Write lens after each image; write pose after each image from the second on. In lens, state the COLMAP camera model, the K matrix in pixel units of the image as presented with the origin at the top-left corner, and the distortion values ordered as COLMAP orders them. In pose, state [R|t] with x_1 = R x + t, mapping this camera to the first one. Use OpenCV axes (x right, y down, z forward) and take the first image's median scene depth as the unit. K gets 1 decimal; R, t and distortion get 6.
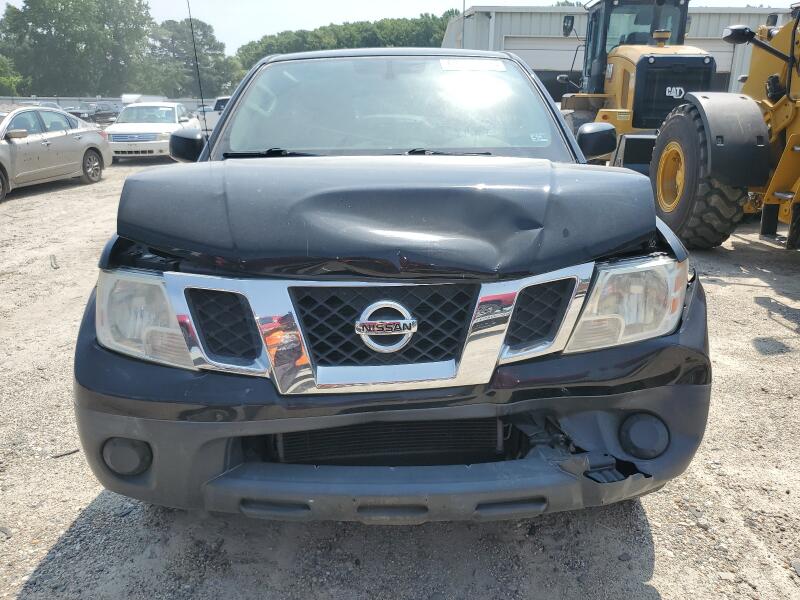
lens RADIAL K [[604.3, 0, 382.8], [0, 604.3, 299.3], [0, 0, 1]] dist [0.000194, 0.004167]
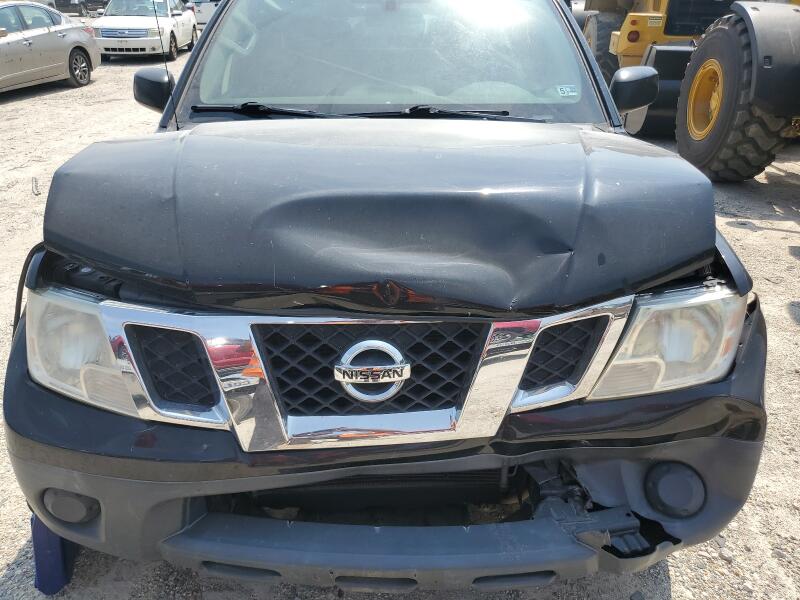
lens RADIAL K [[614.4, 0, 372.2], [0, 614.4, 302.1], [0, 0, 1]] dist [-0.020192, 0.038952]
pose [[0.999618, 0.018599, -0.020463, 0.019574], [-0.015303, 0.988435, 0.150874, -0.164876], [0.023033, -0.150503, 0.988341, 0.182905]]
